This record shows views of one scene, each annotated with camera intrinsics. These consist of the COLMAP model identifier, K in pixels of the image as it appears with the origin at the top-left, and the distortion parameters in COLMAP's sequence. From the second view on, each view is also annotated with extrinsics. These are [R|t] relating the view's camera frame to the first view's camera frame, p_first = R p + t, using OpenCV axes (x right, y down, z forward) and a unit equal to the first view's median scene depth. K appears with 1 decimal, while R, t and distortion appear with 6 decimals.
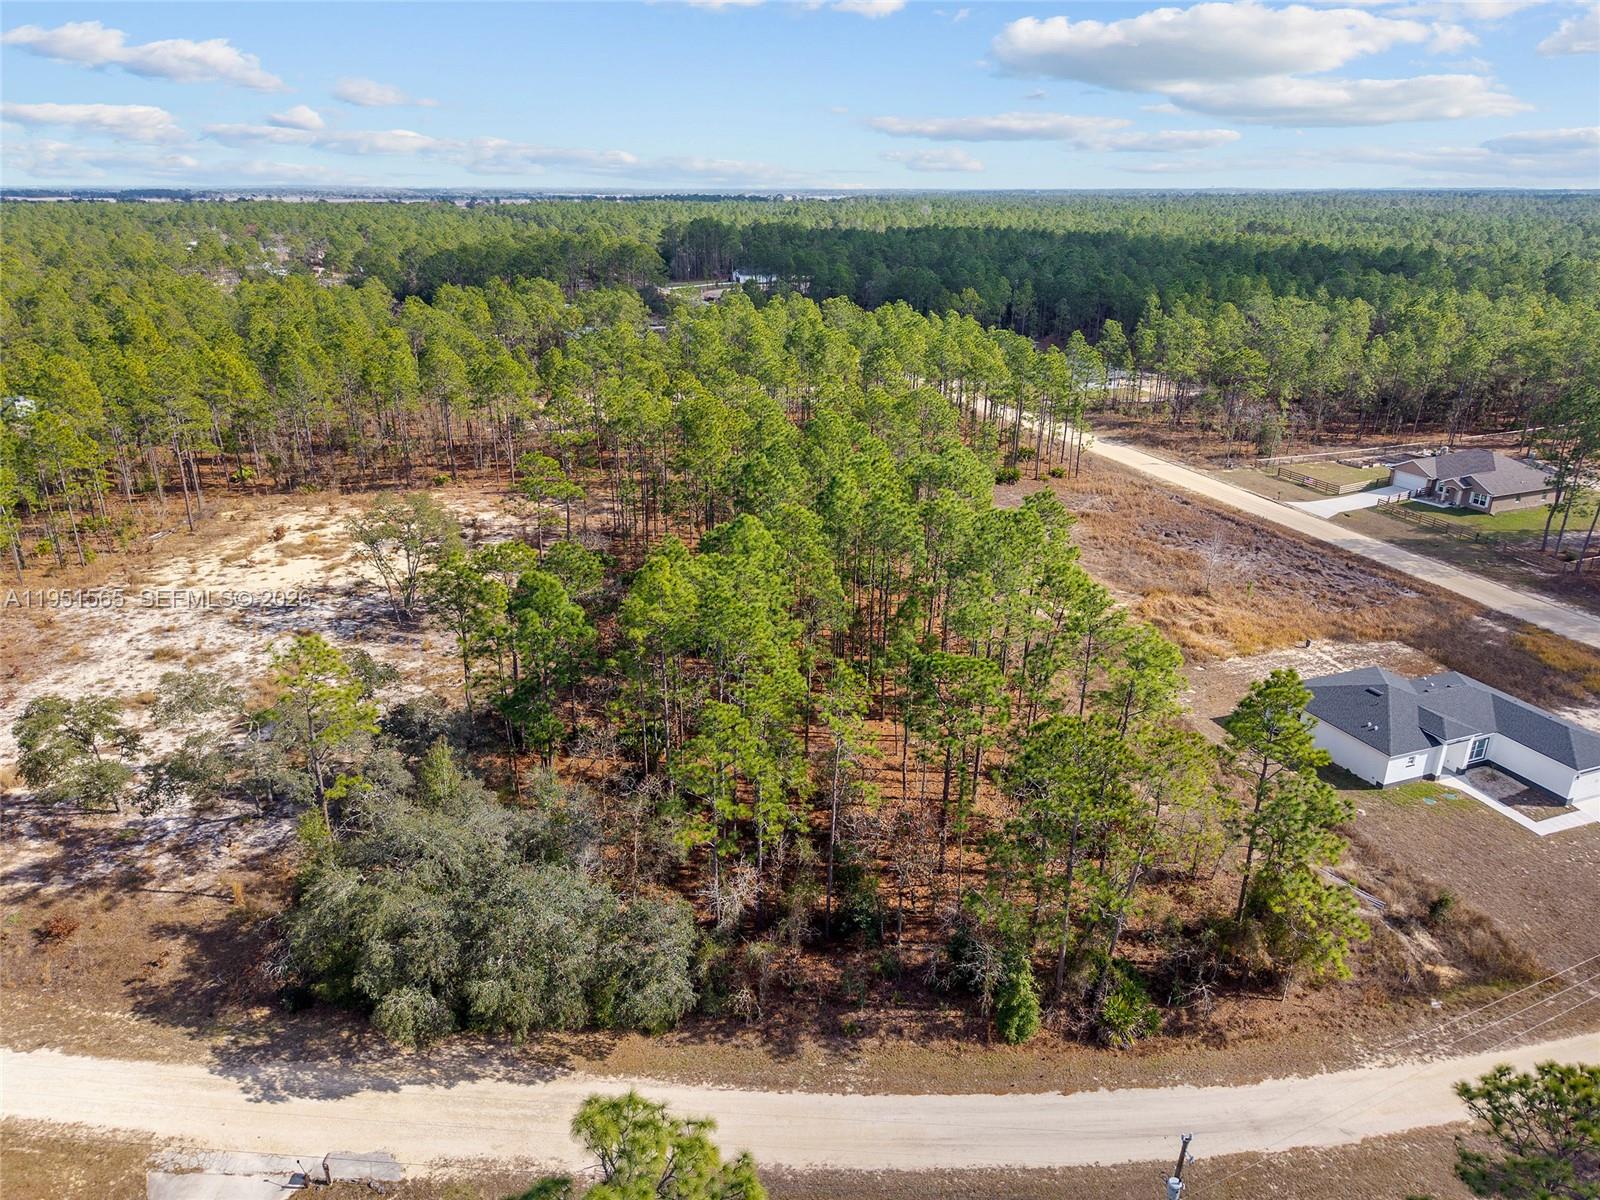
lens RADIAL K [[1070.4, 0, 786.2], [0, 1070.4, 594.2], [0, 0, 1]] dist [0.017077, -0.014726]
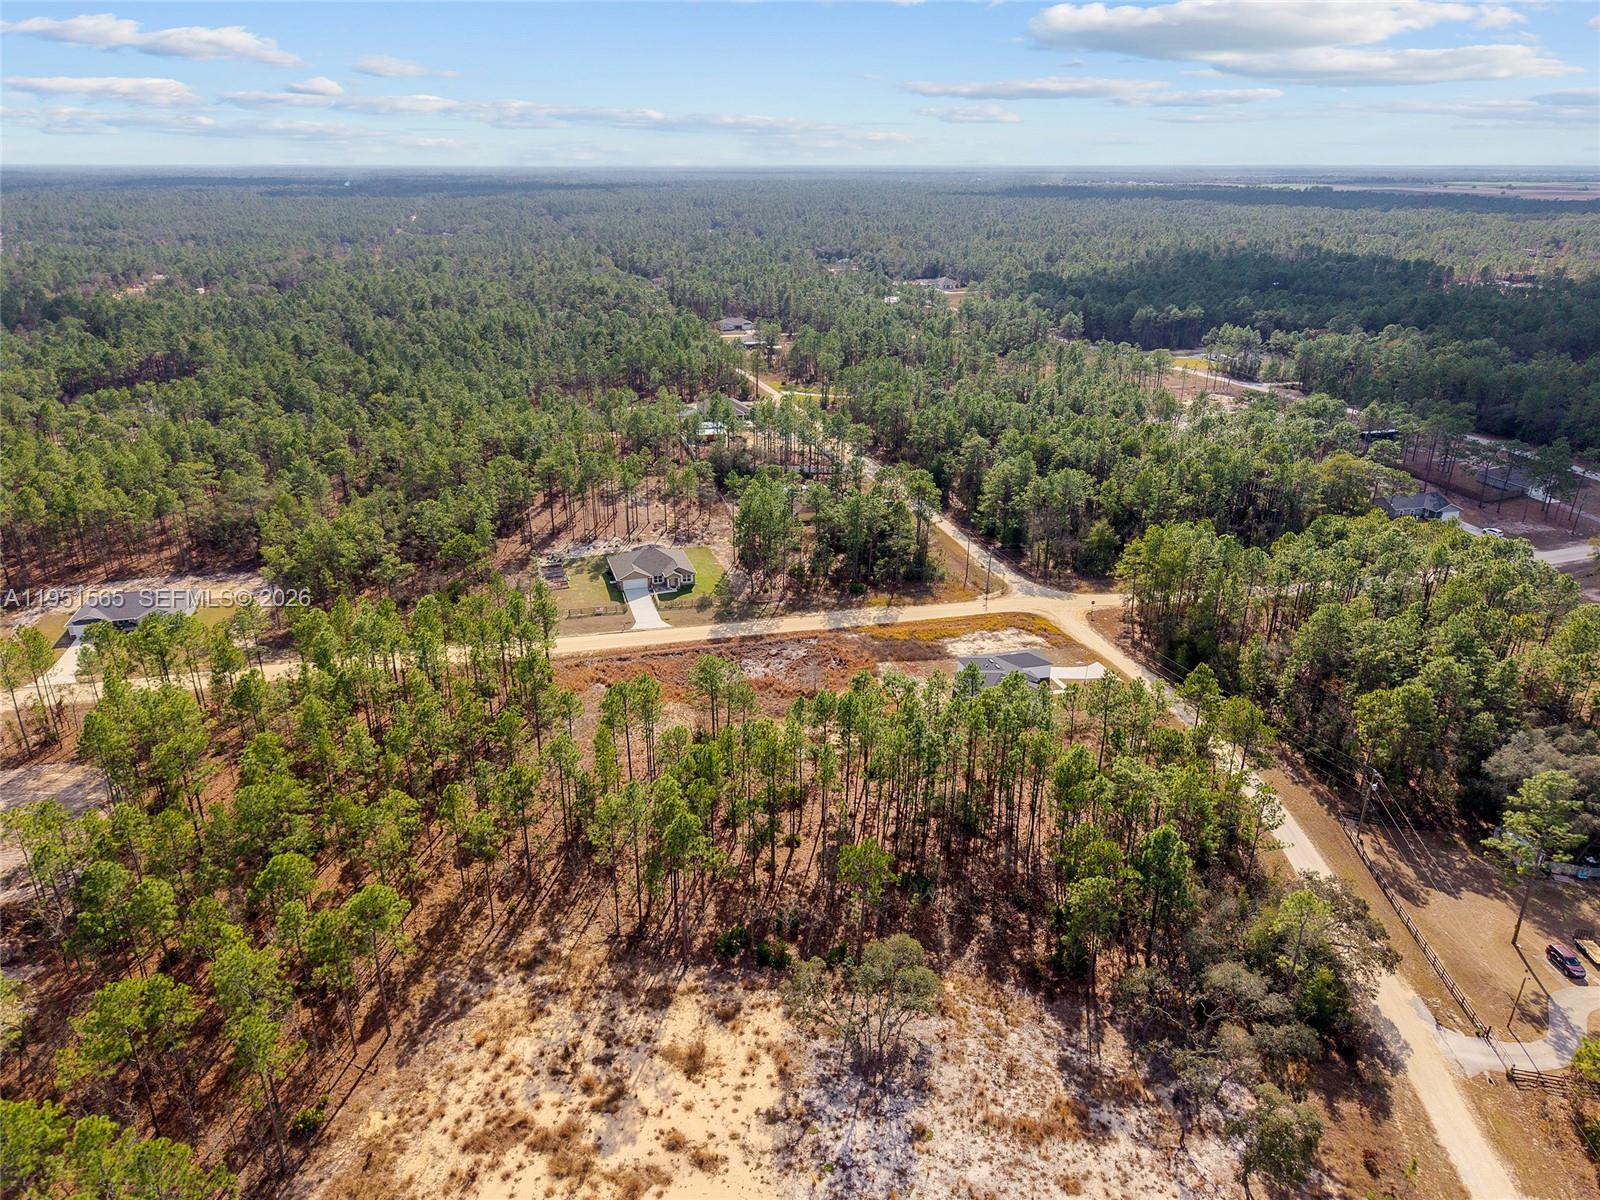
lens RADIAL K [[1087.5, 0, 769.3], [0, 1087.5, 613.1], [0, 0, 1]] dist [0.005069, -0.001739]
pose [[0.104535, -0.387923, 0.915745, -1.812563], [0.359997, 0.873106, 0.328766, -1.146621], [-0.927078, 0.295298, 0.230921, 1.156665]]
